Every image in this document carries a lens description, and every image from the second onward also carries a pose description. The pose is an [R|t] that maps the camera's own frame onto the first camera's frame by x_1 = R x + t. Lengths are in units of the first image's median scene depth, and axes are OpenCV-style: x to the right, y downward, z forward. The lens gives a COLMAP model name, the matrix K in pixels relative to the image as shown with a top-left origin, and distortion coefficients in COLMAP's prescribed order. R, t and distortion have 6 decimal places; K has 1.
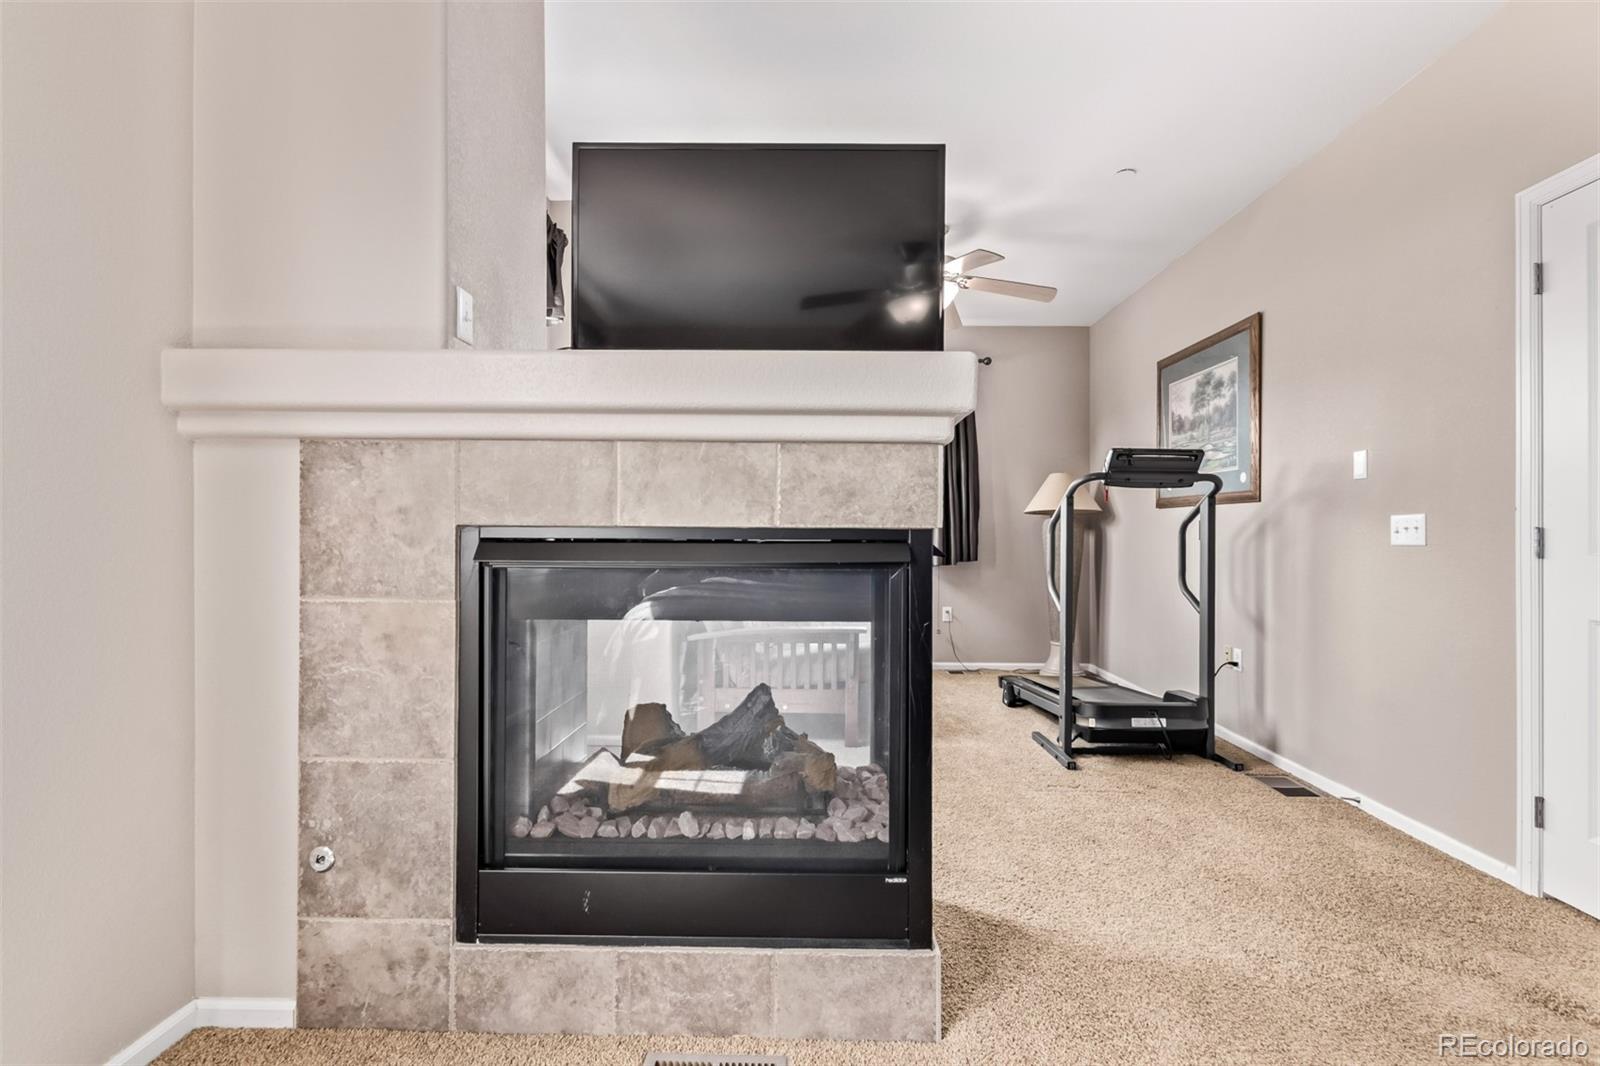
lens RADIAL K [[742.1, 0, 798.0], [0, 742.1, 531.4], [0, 0, 1]] dist [0.004167, -0.002876]
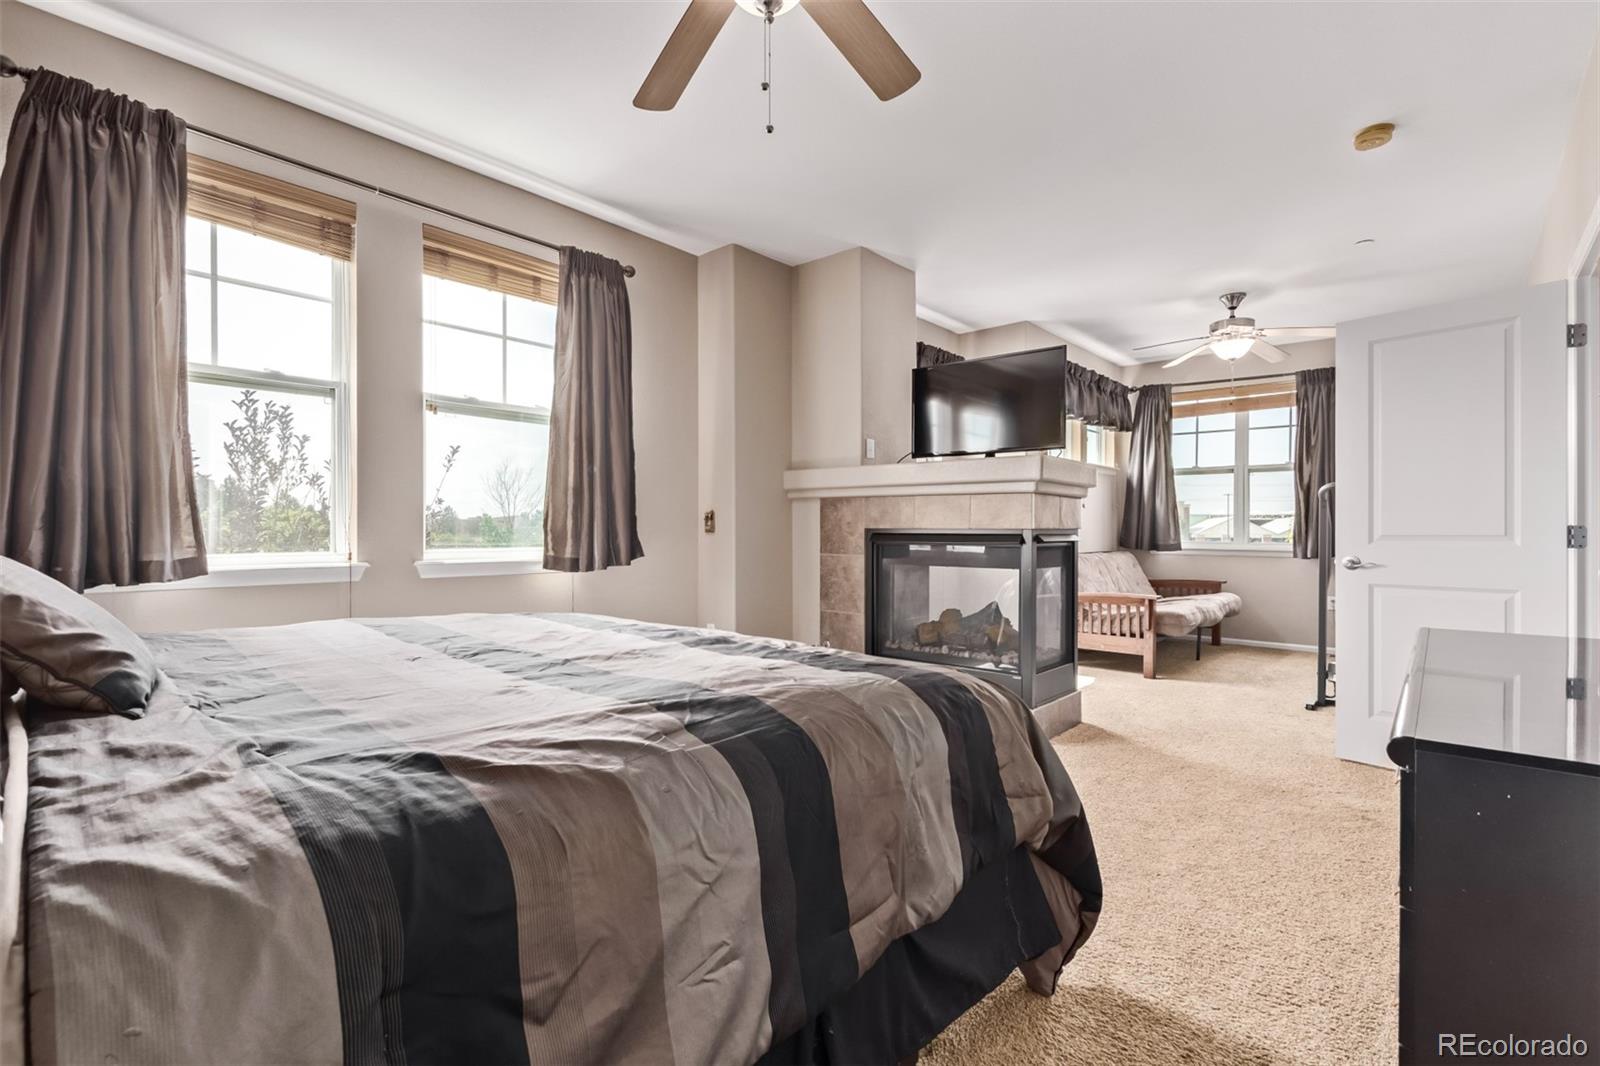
lens RADIAL K [[742.1, 0, 799.8], [0, 742.1, 533.8], [0, 0, 1]] dist [0.004167, -0.002876]
pose [[0.761790, 0.003826, -0.647812, 1.093953], [0.003611, 0.999942, 0.010152, -0.016969], [0.647813, -0.010073, 0.761732, -1.199382]]
